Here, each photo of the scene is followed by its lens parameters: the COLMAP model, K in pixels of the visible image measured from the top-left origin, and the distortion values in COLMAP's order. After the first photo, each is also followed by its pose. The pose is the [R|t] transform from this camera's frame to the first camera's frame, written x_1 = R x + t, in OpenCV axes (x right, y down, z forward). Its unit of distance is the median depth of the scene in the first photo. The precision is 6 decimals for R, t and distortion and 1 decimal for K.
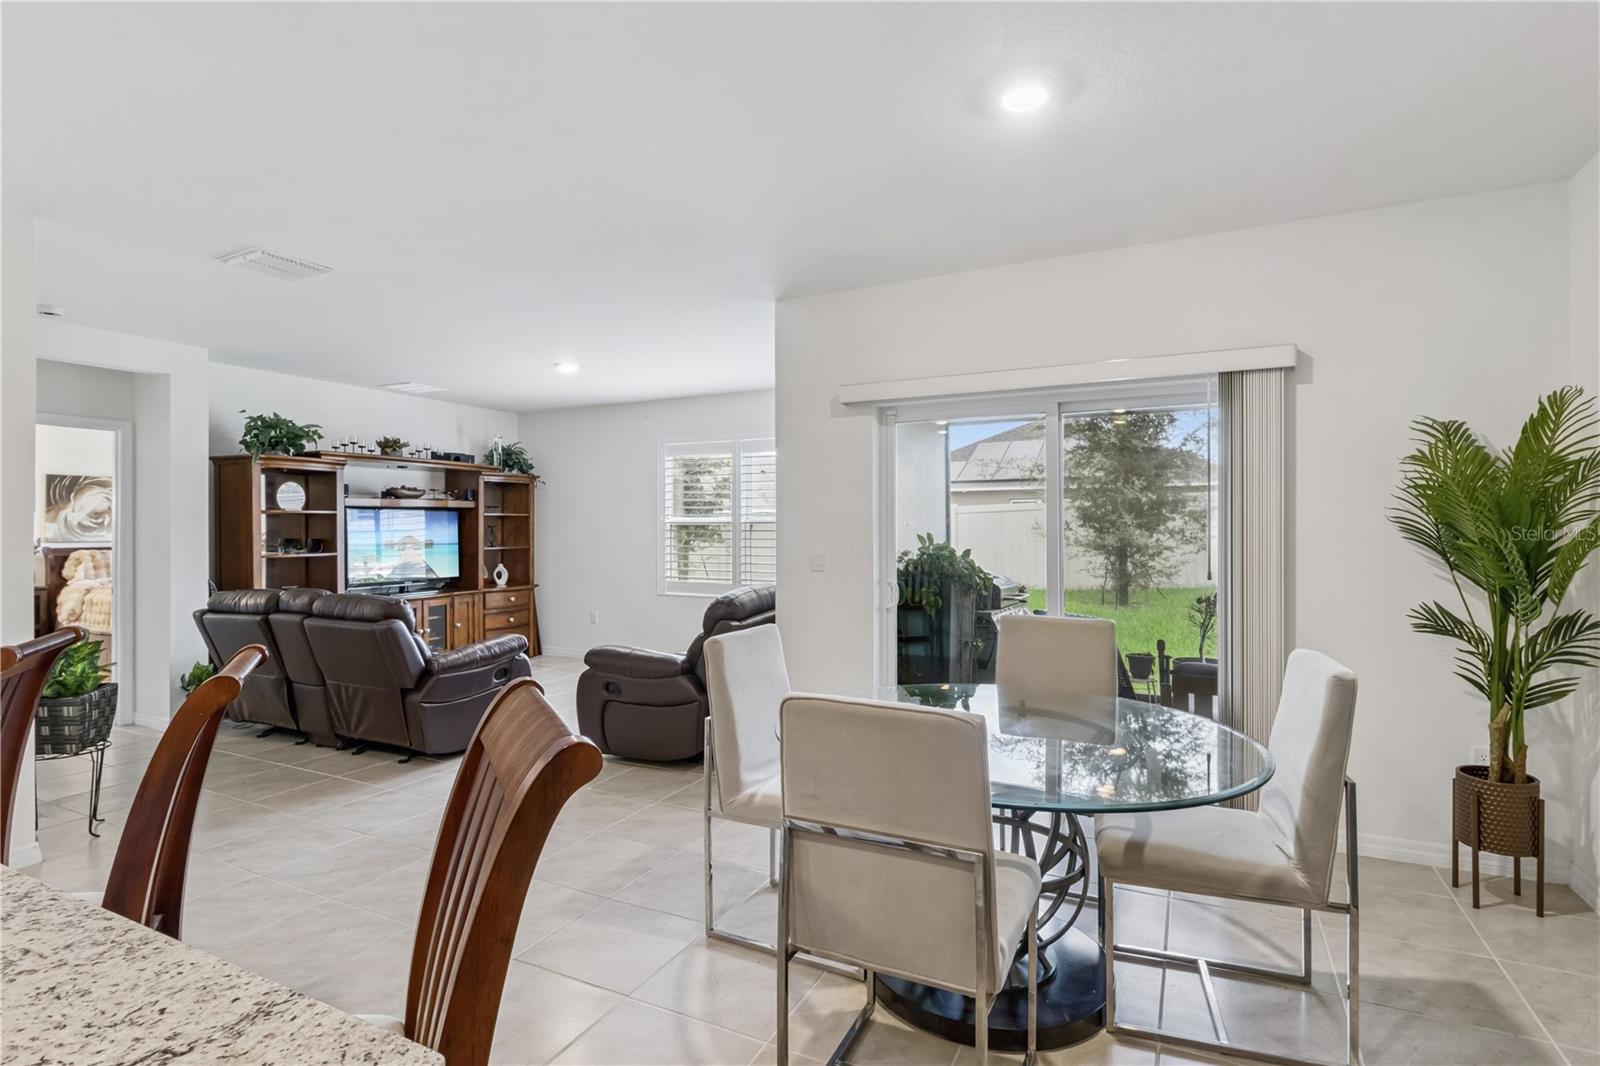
lens RADIAL K [[803.3, 0, 800.0], [0, 803.3, 533.0], [0, 0, 1]] dist [-0.003477, -0.000049]
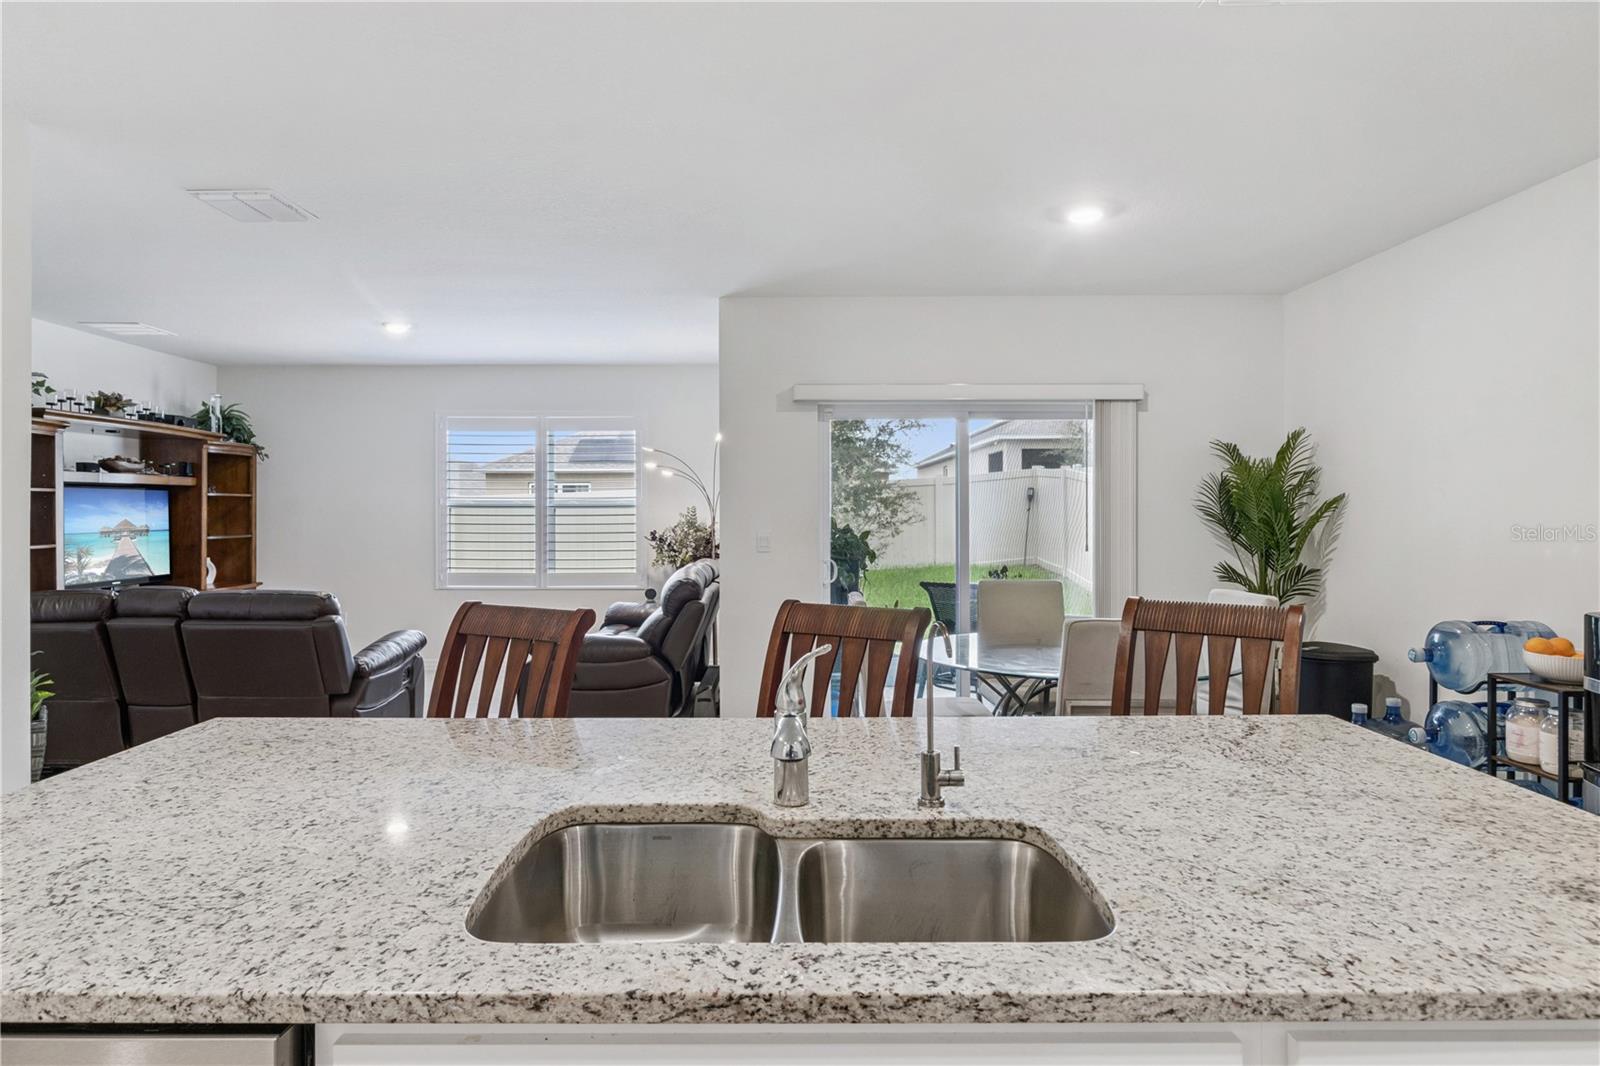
lens RADIAL K [[945.5, 0, 778.0], [0, 945.5, 508.6], [0, 0, 1]] dist [0.003669, 0.001213]
pose [[0.886406, 0.003893, 0.462893, -0.348179], [0.001476, 0.999936, -0.011237, 0.002167], [-0.462907, 0.010644, 0.886343, -0.088836]]
